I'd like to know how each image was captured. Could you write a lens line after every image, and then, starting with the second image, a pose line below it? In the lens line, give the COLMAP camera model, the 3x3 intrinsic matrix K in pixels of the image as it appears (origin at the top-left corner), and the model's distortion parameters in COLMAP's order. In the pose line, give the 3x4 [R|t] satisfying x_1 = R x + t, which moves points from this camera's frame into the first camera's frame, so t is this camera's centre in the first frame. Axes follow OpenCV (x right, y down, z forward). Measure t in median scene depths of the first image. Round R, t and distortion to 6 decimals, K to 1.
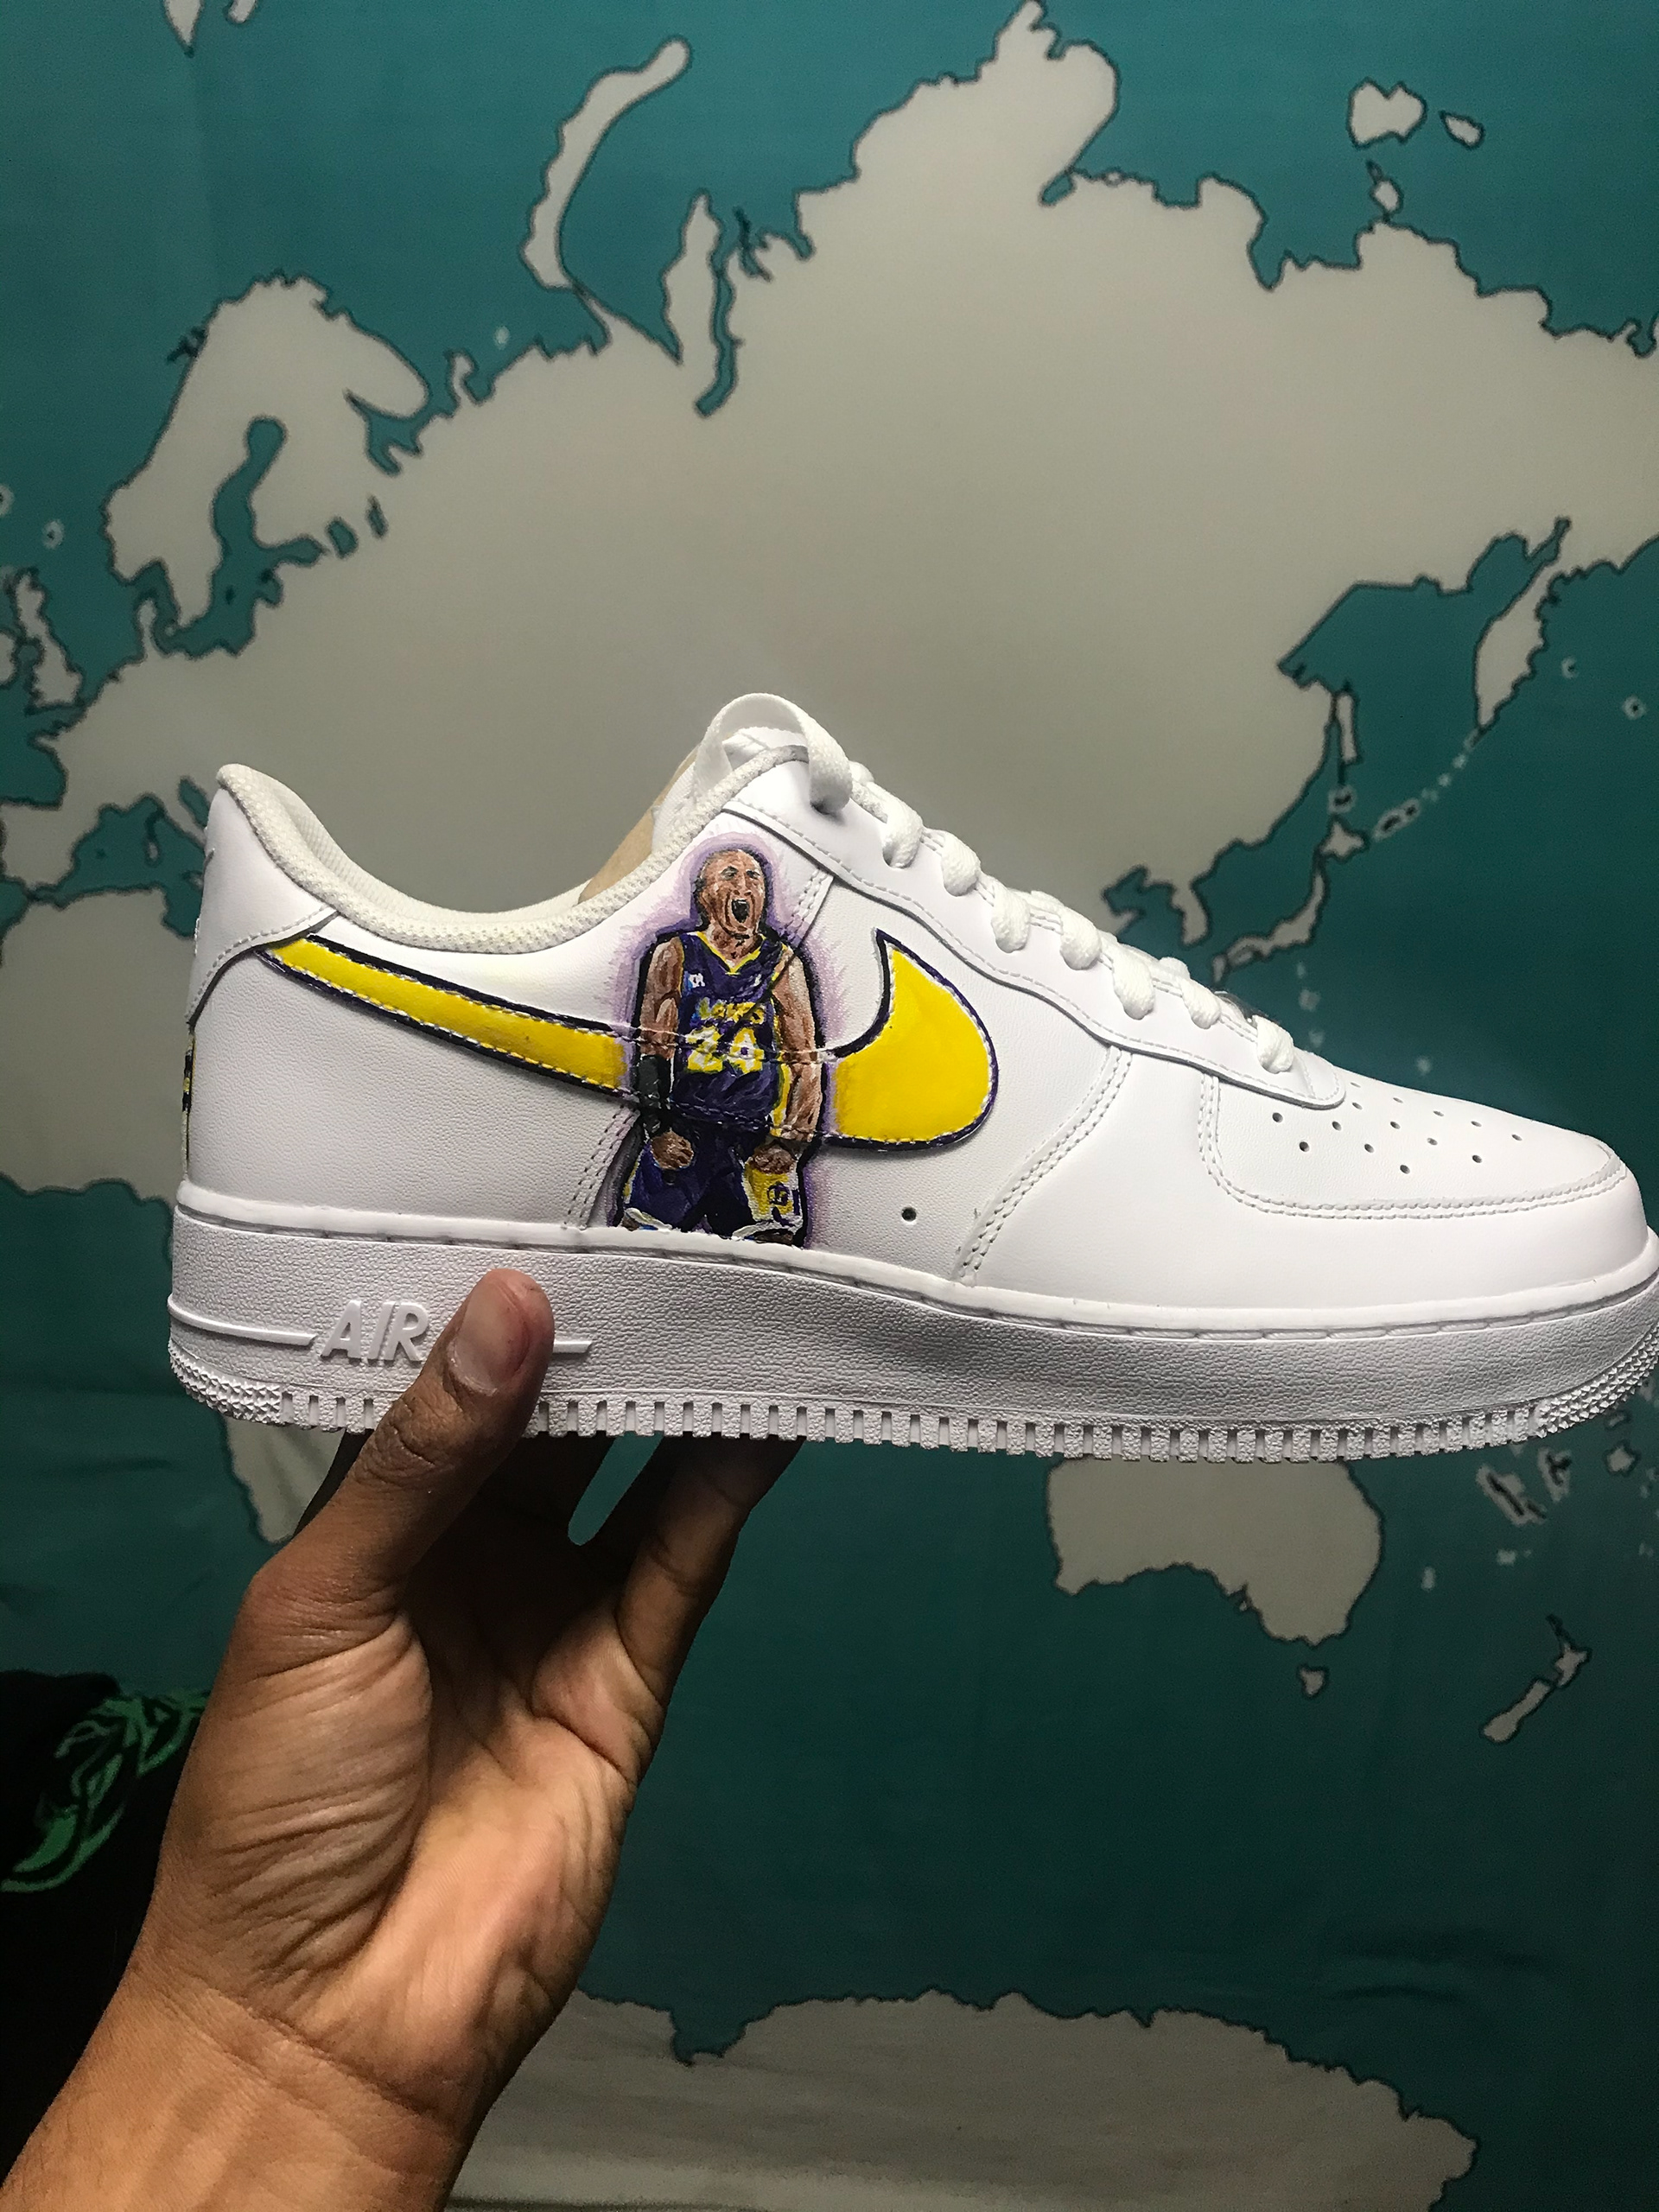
lens RADIAL K [[1828.7, 0, 829.5], [0, 1828.7, 1106.0], [0, 0, 1]] dist [-0.001024, -0.117331]
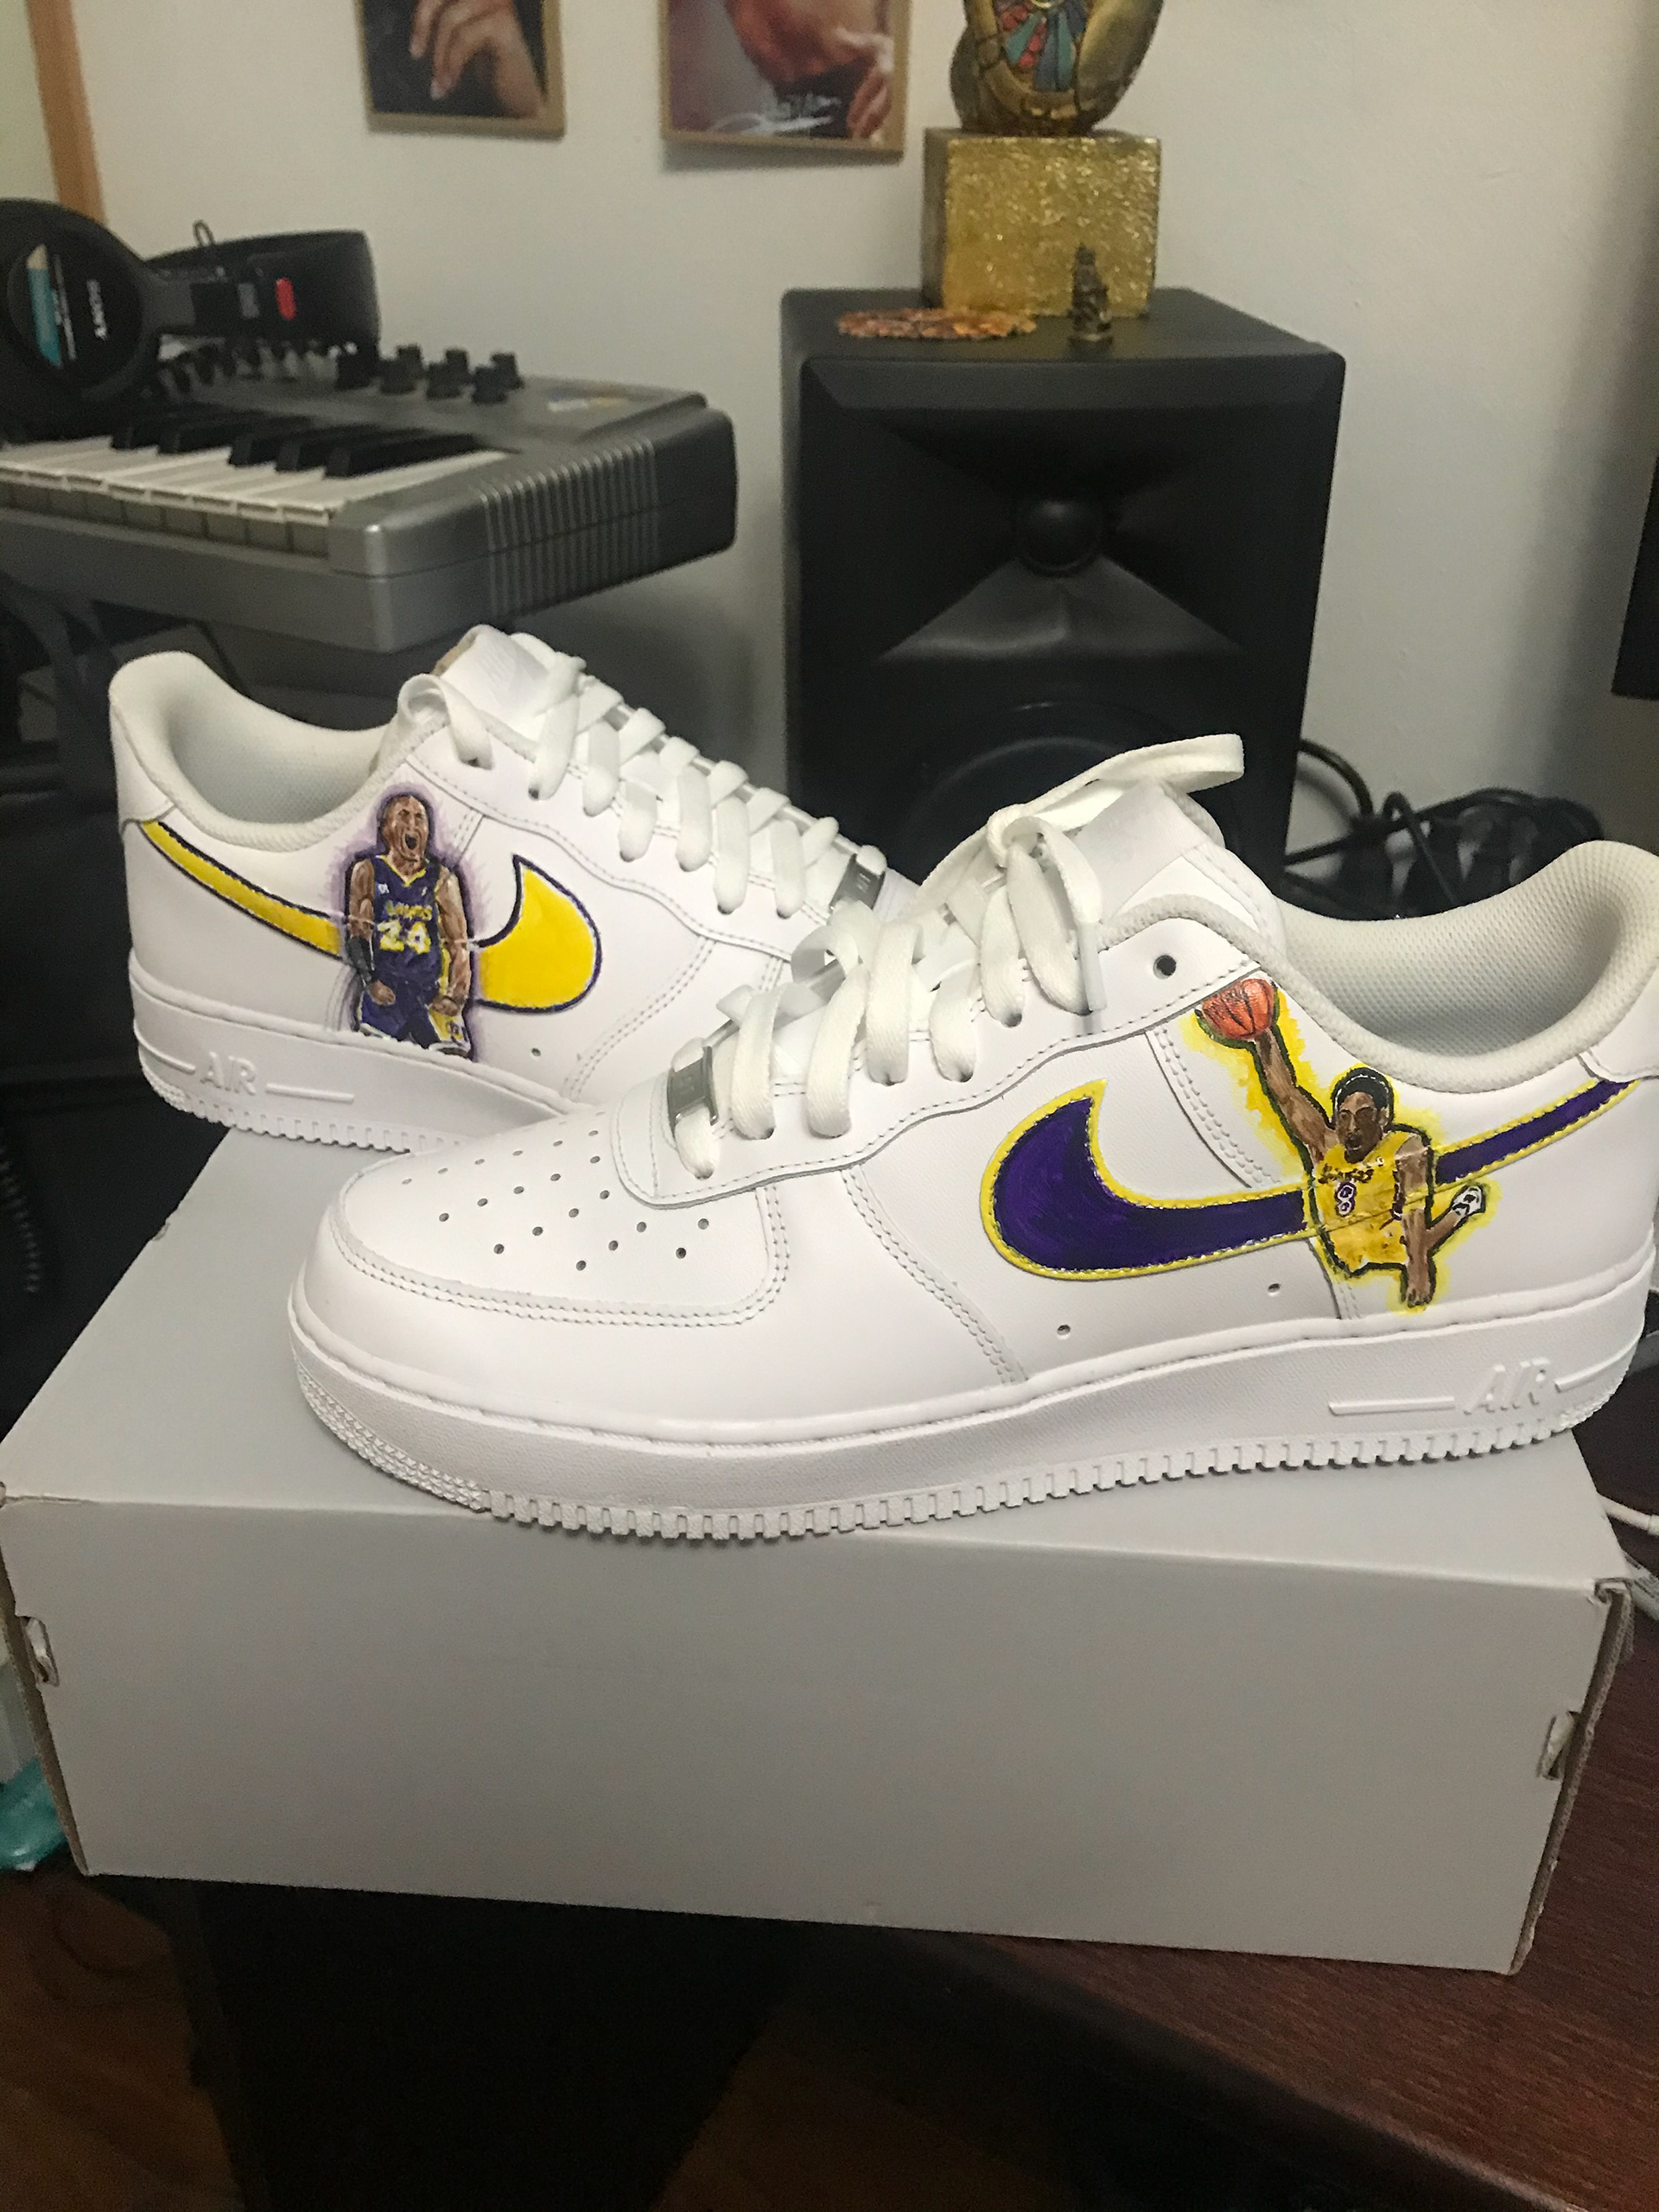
lens RADIAL K [[1807.1, 0, 829.5], [0, 1807.1, 1106.0], [0, 0, 1]] dist [-0.000946, -0.095210]
pose [[0.953855, 0.148574, -0.260934, 0.532657], [-0.027373, 0.908412, 0.417179, -0.417377], [0.299018, -0.390786, 0.870560, -0.159704]]
